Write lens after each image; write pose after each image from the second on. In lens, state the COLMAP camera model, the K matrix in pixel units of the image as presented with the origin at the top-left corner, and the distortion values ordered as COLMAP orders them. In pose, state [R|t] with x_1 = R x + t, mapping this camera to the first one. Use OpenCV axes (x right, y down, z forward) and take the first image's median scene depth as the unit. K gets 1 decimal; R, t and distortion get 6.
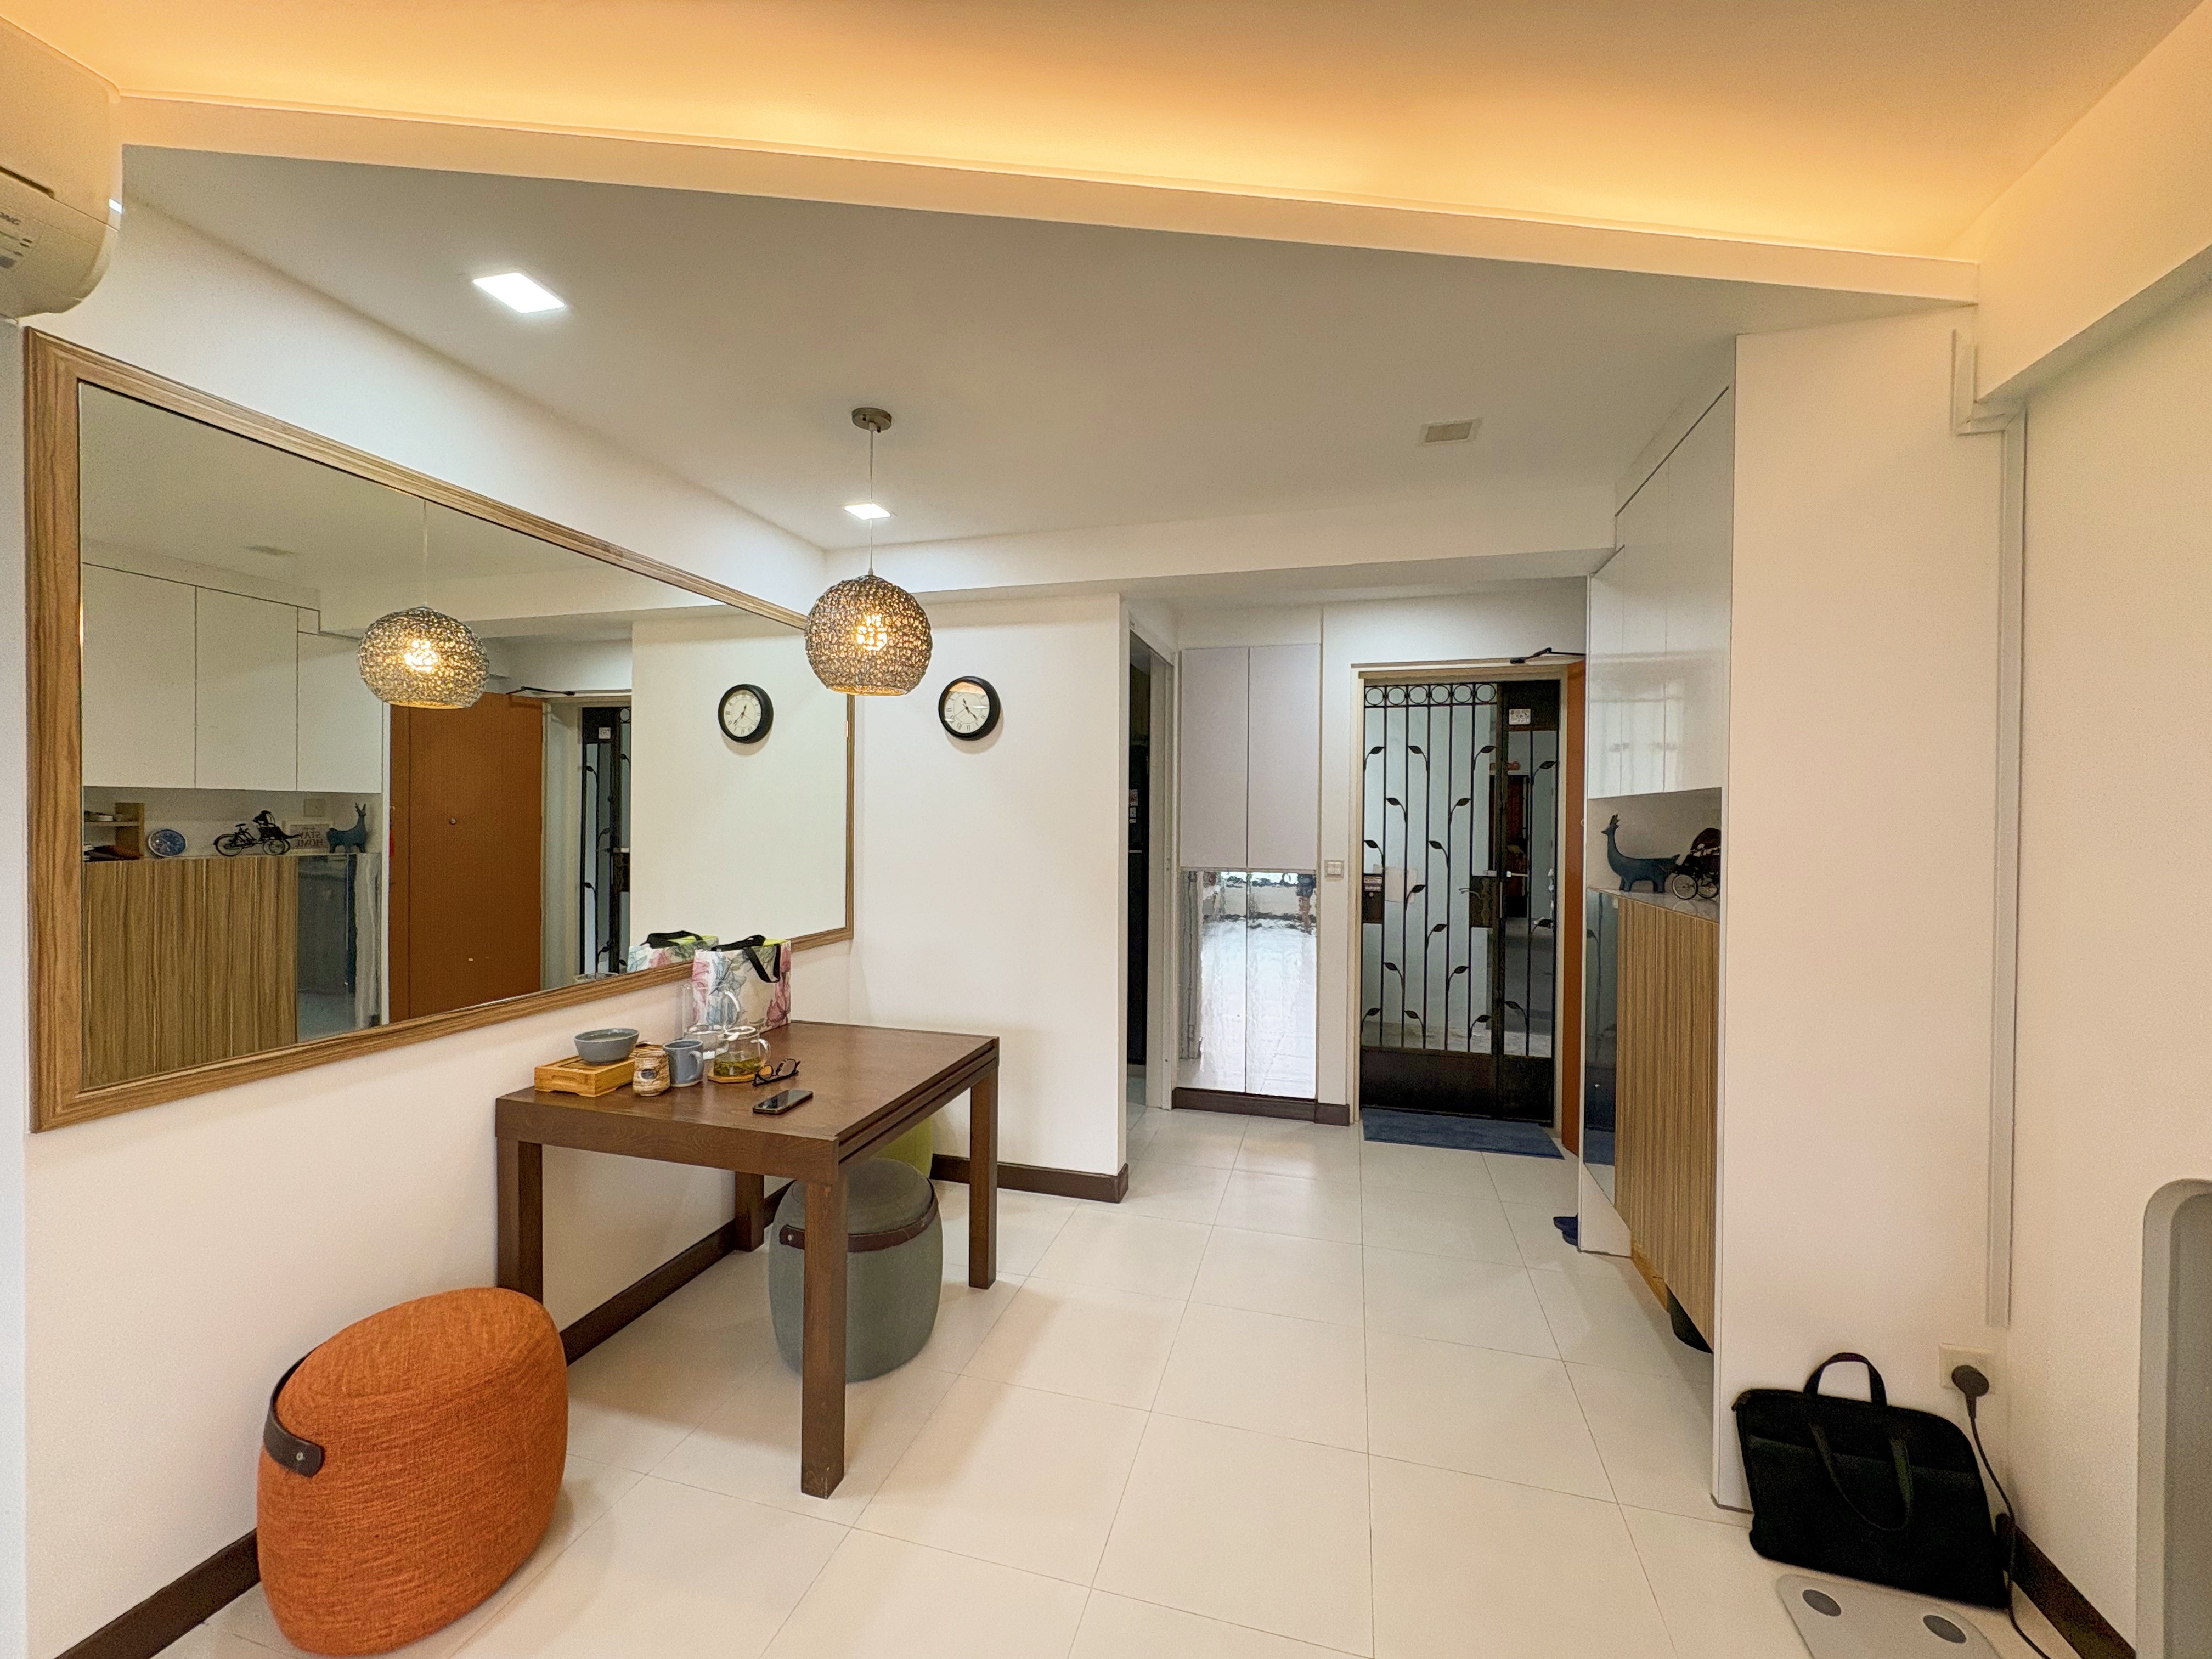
lens RADIAL K [[888.2, 0, 1107.6], [0, 888.2, 834.8], [0, 0, 1]] dist [0.002530, 0.000164]
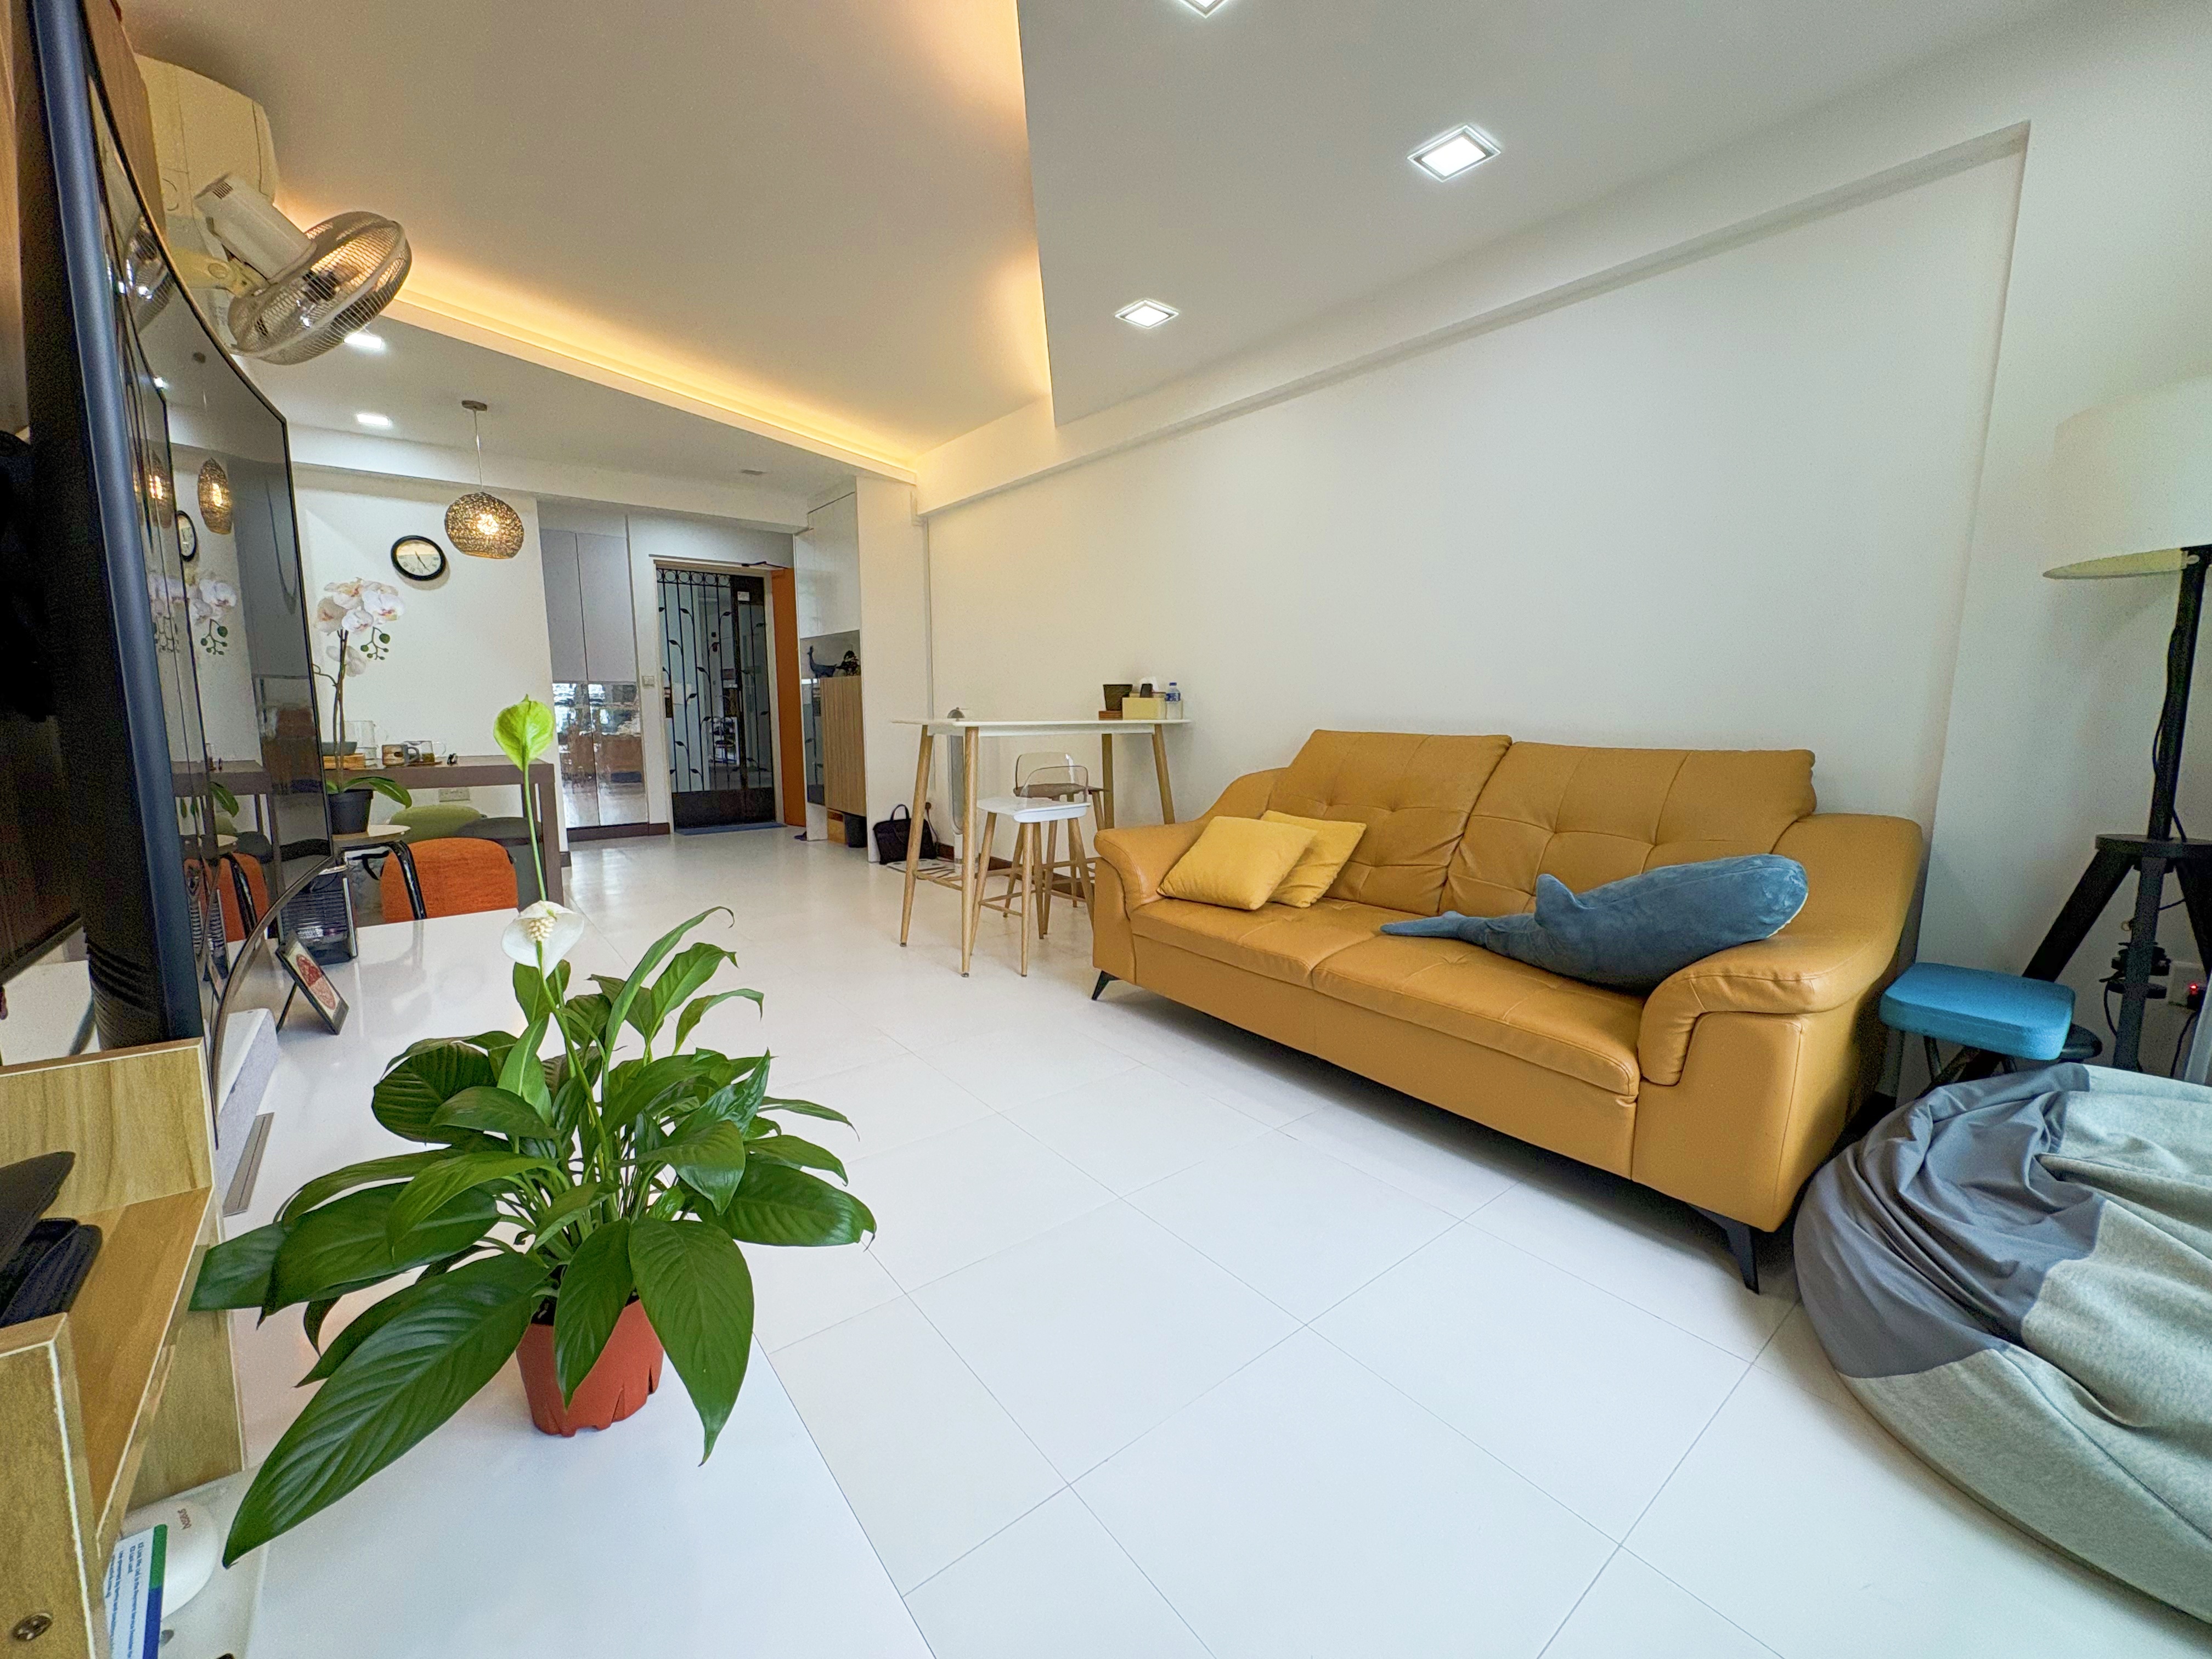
lens RADIAL K [[888.2, 0, 1107.6], [0, 888.2, 834.8], [0, 0, 1]] dist [0.002530, 0.000164]
pose [[0.595861, -0.122388, 0.793707, -0.794325], [0.011996, 0.989566, 0.143582, 0.128621], [-0.802998, -0.076033, 0.591112, -0.934404]]
